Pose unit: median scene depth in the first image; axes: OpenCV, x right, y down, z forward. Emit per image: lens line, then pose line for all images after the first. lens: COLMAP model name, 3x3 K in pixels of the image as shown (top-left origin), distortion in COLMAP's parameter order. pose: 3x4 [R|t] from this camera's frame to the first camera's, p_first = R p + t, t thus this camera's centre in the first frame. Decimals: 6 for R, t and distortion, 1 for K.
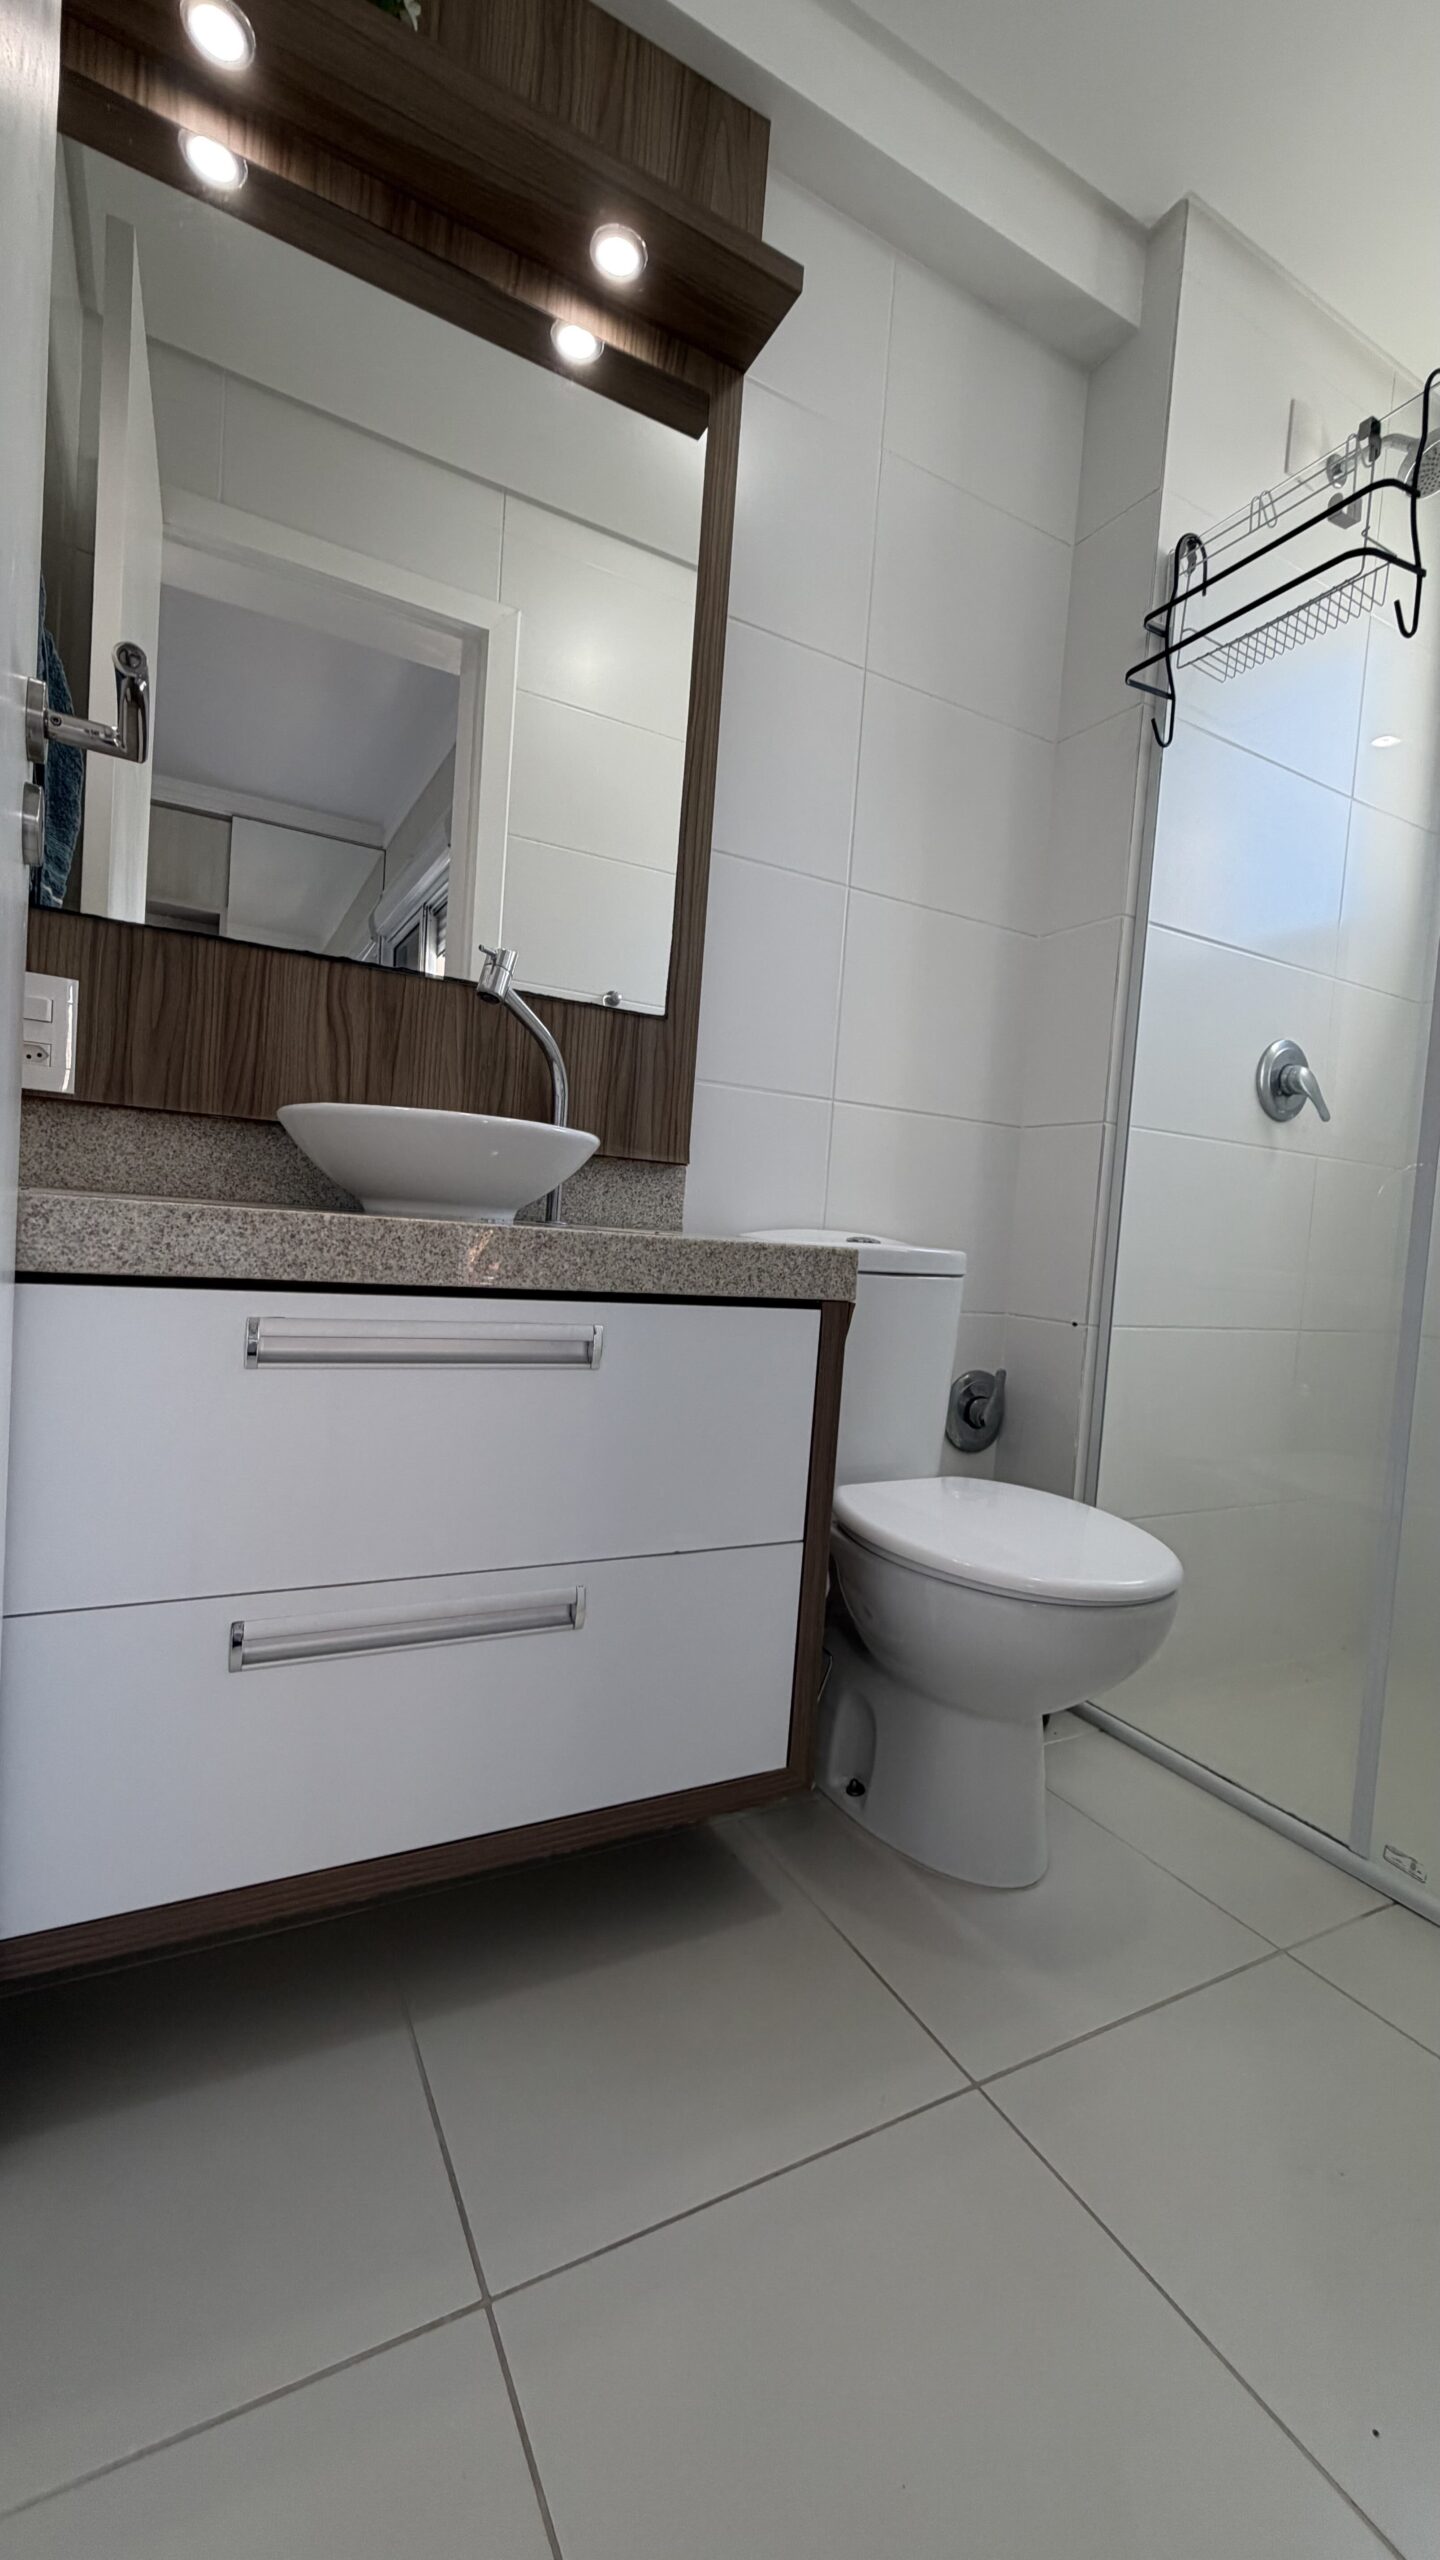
lens RADIAL K [[1017.6, 0, 722.0], [0, 1017.6, 1273.9], [0, 0, 1]] dist [-0.001187, -0.000308]
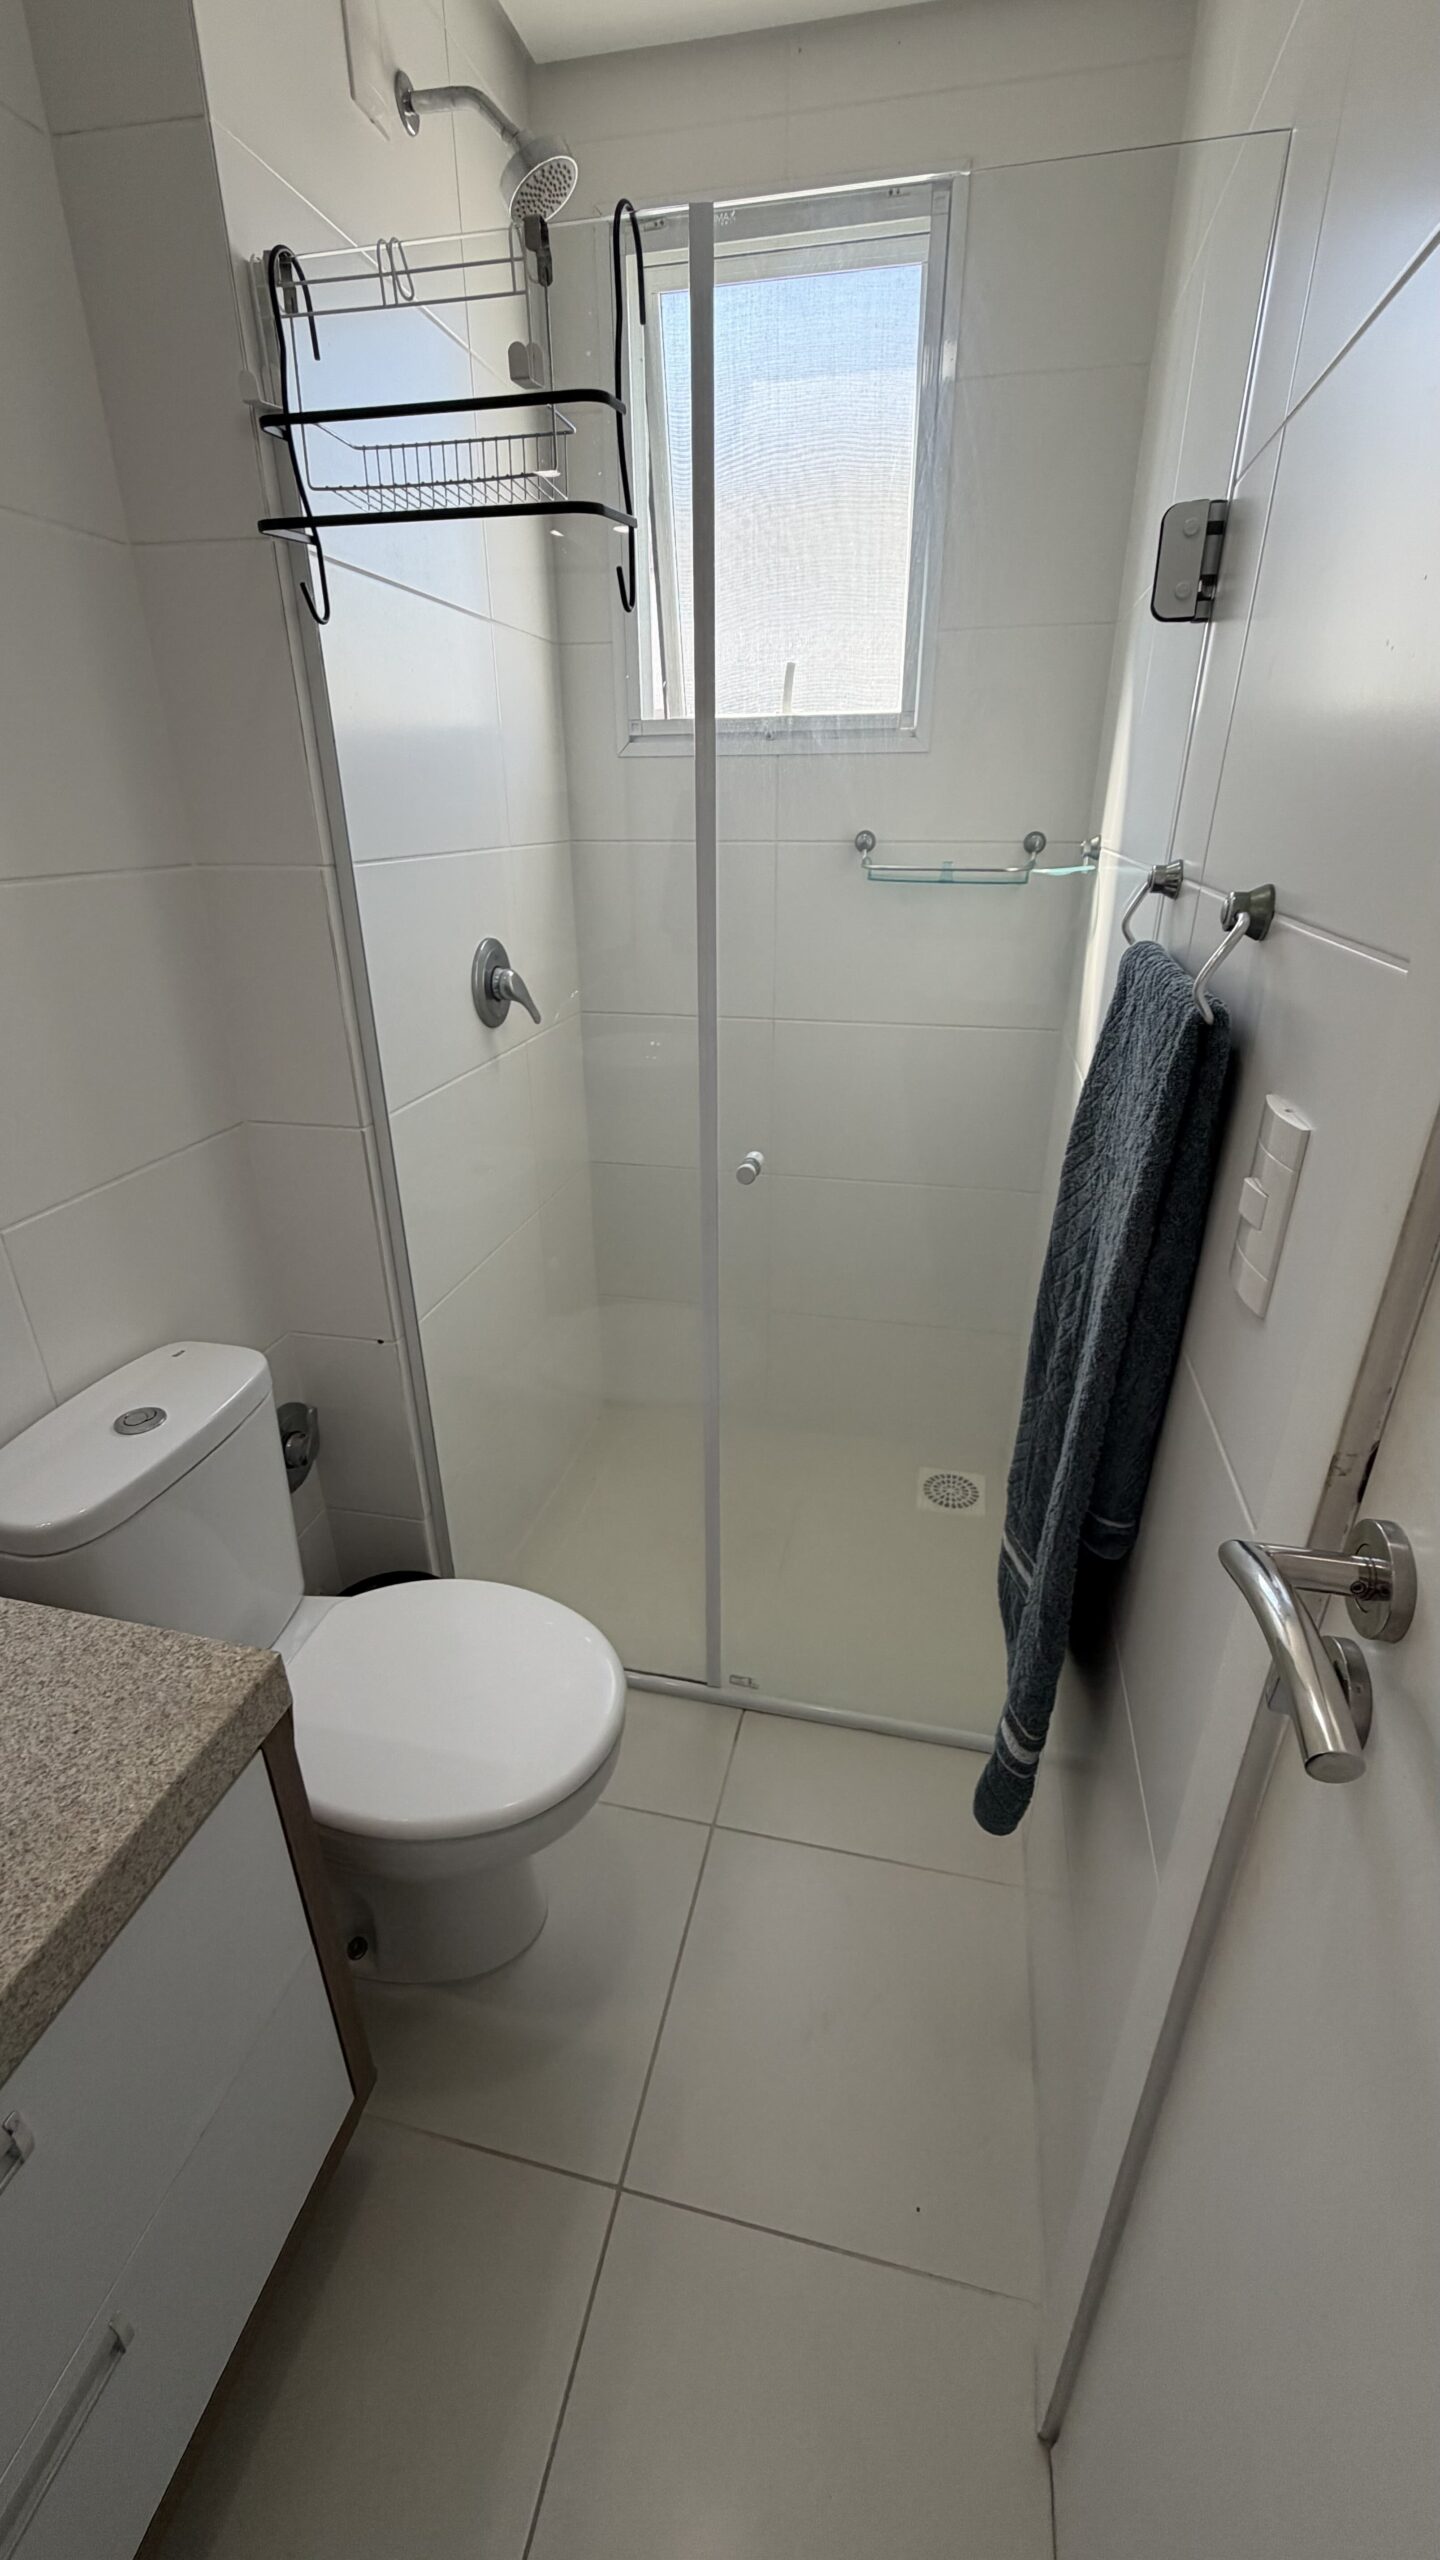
lens RADIAL K [[1028.9, 0, 720.0], [0, 1028.9, 1280.0], [0, 0, 1]] dist [0.012316, -0.000196]
pose [[0.657002, -0.379425, 0.651448, -0.033414], [0.088628, 0.896998, 0.433058, -0.381564], [-0.748661, -0.226784, 0.622957, 0.219547]]
